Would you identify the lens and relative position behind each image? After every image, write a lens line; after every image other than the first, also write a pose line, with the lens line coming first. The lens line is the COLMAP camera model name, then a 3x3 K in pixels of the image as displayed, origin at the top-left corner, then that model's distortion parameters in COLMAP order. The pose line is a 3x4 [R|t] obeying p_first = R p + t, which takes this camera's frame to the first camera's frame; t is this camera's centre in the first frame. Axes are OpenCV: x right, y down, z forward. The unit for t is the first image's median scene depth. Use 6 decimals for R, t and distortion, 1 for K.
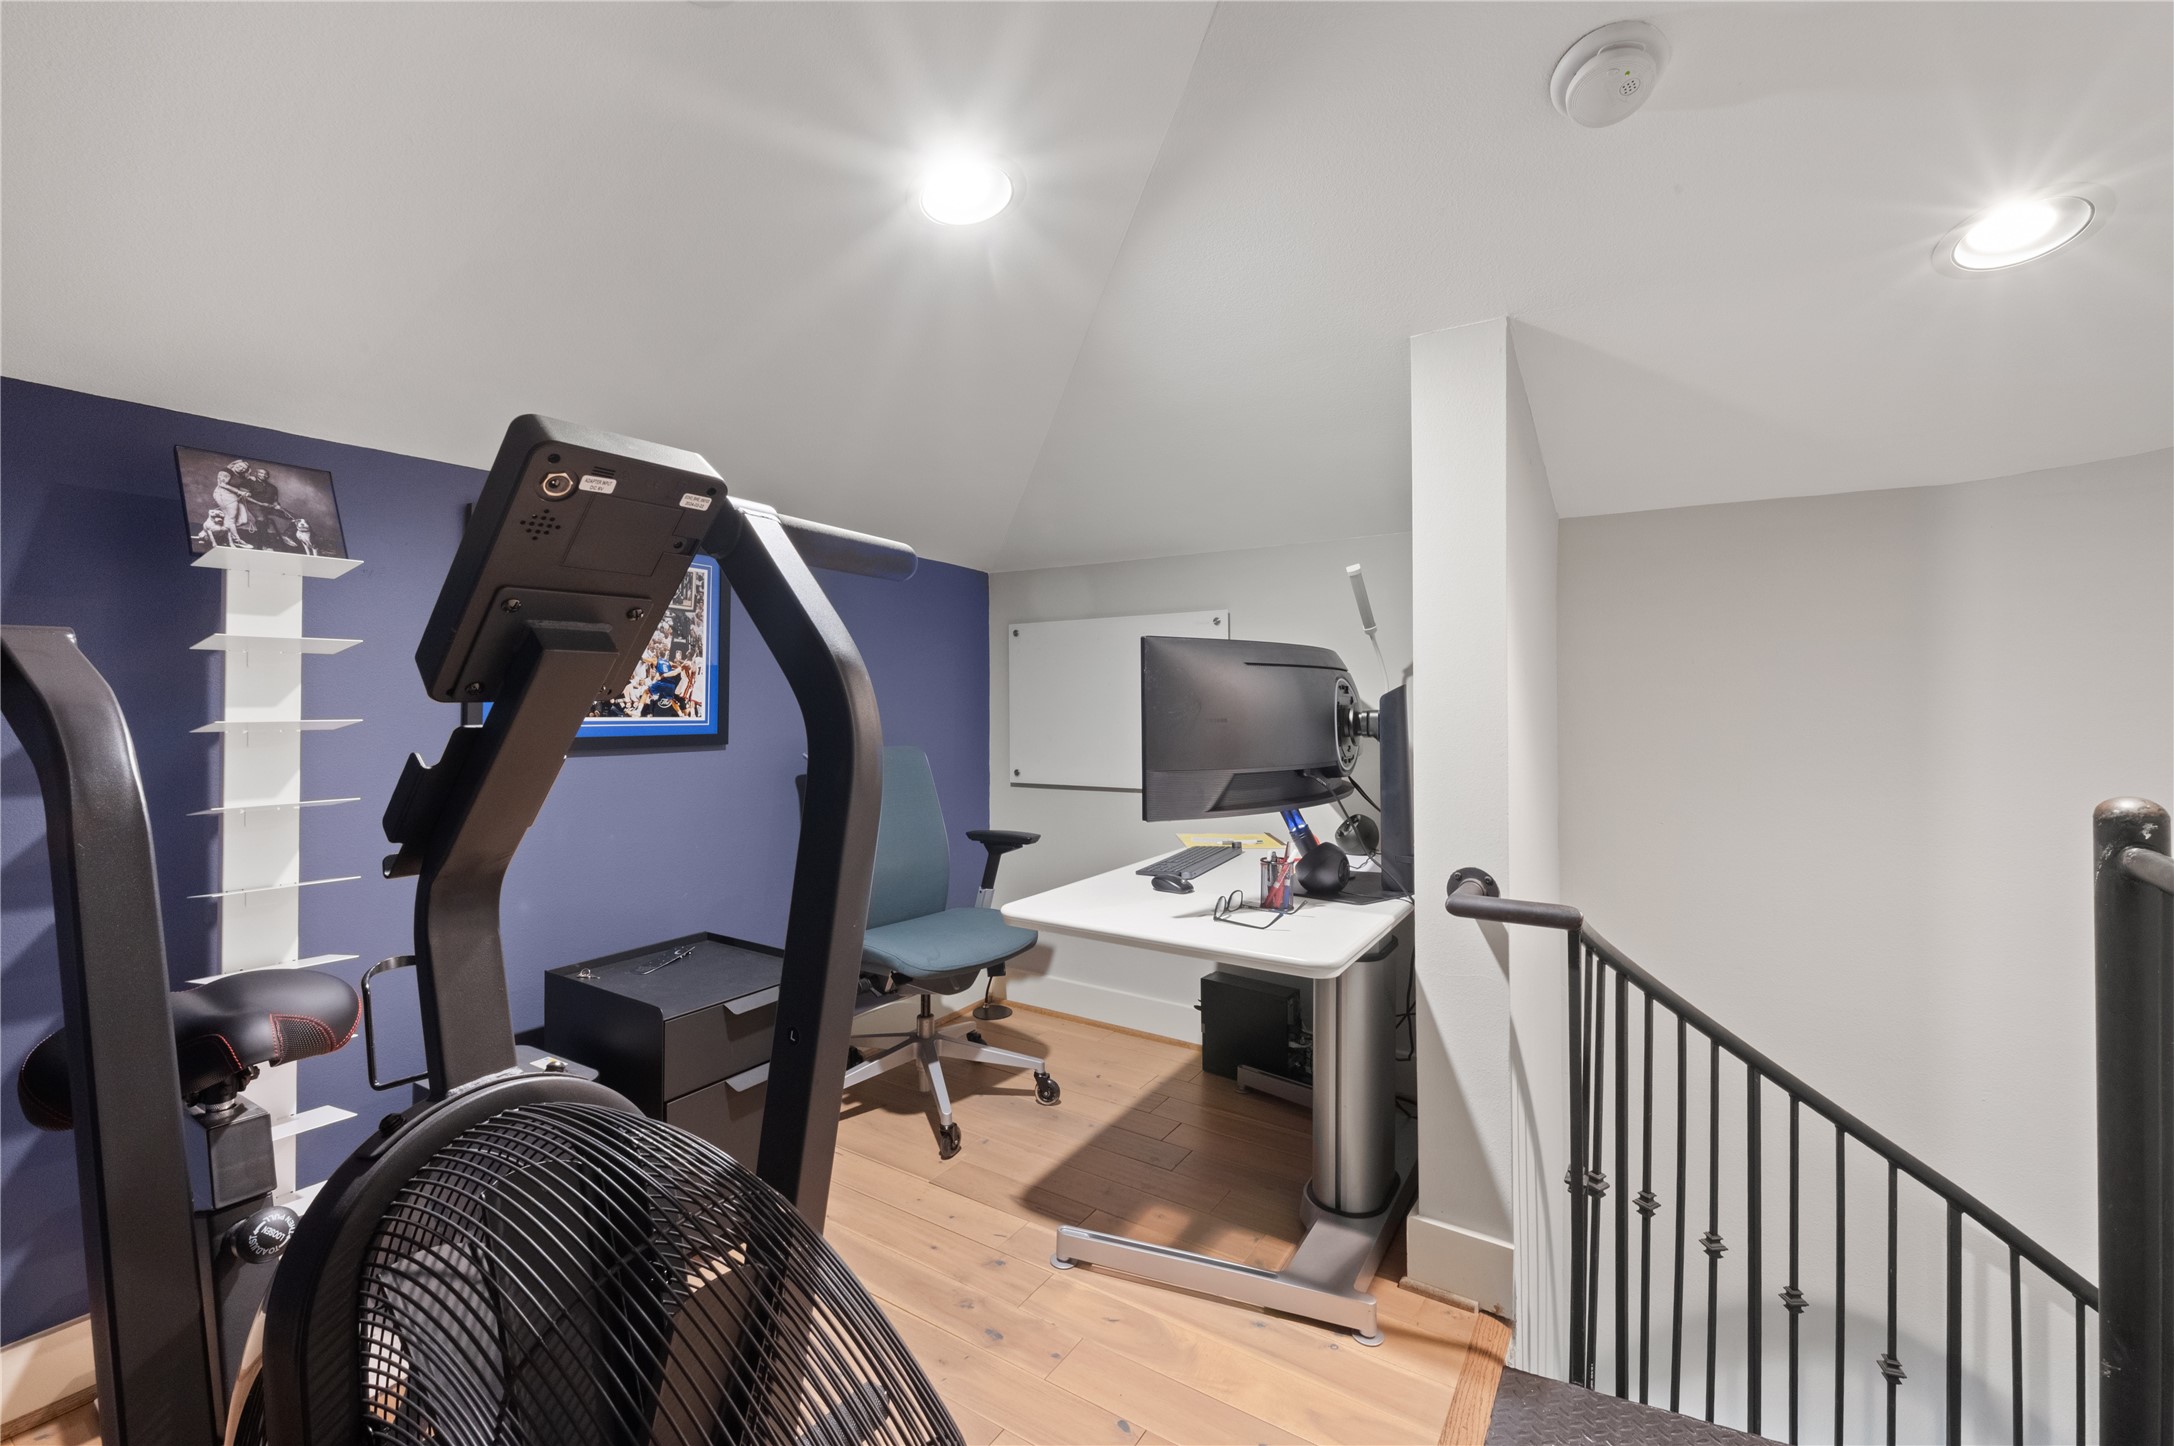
lens RADIAL K [[899.7, 0, 1090.2], [0, 899.7, 710.5], [0, 0, 1]] dist [0.000420, -0.000115]
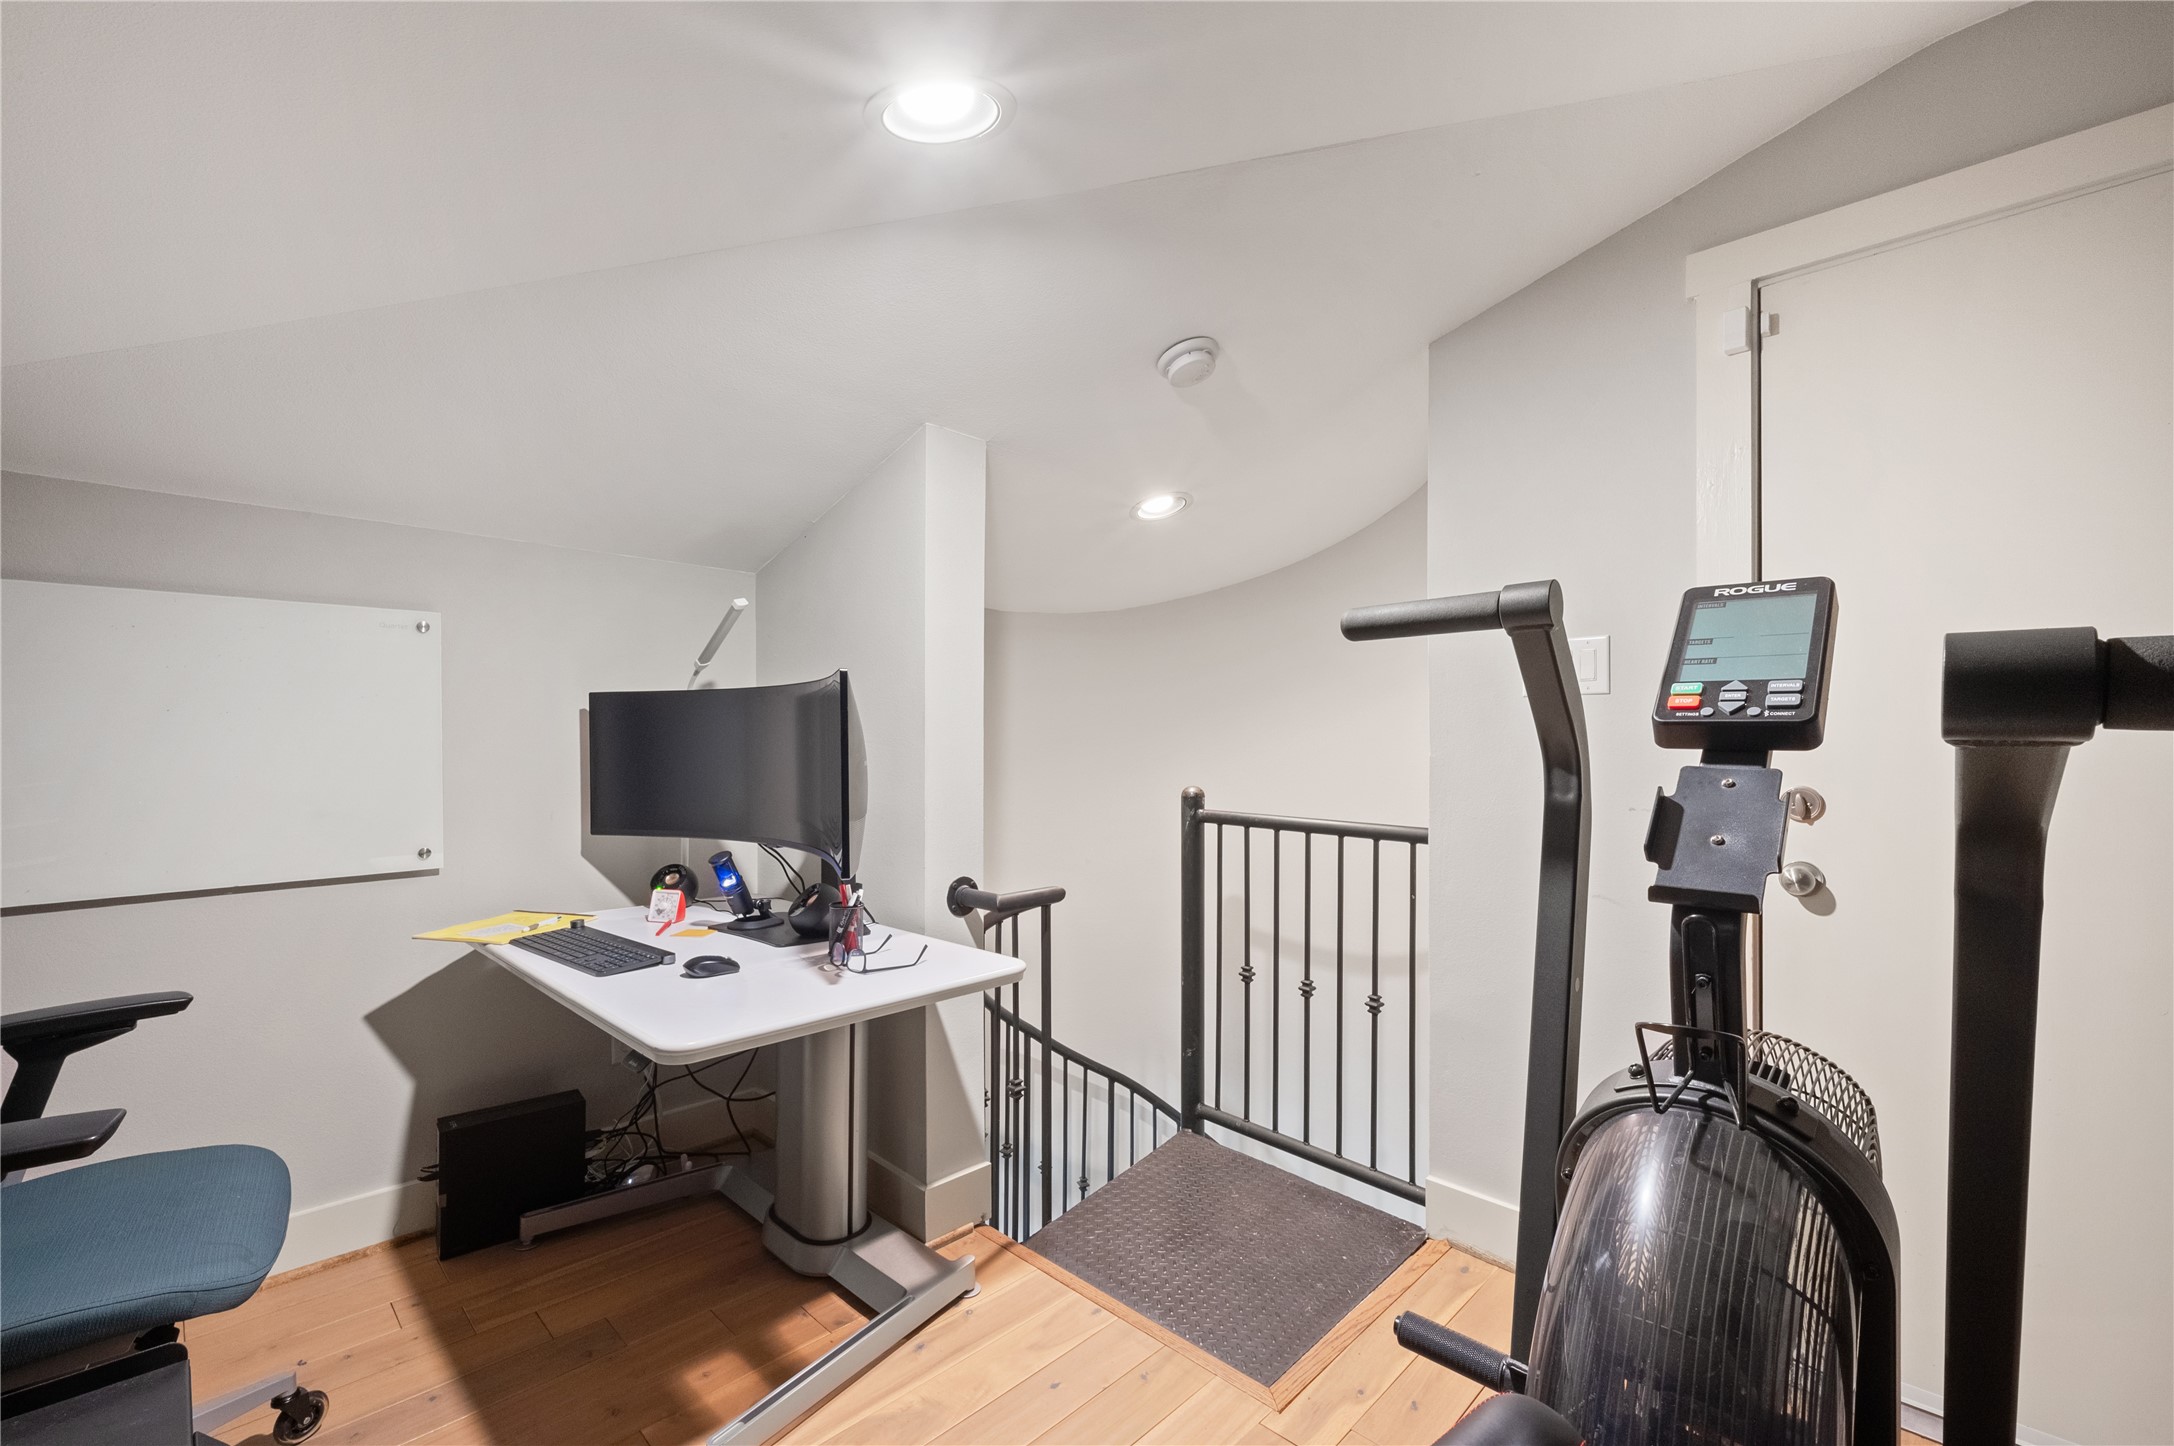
lens RADIAL K [[910.9, 0, 1098.5], [0, 910.9, 753.1], [0, 0, 1]] dist [-0.000019, -0.000195]
pose [[0.208051, -0.020184, 0.977910, -0.400436], [0.004152, 0.999796, 0.019753, -0.010660], [-0.978109, -0.000049, 0.208093, 0.298396]]
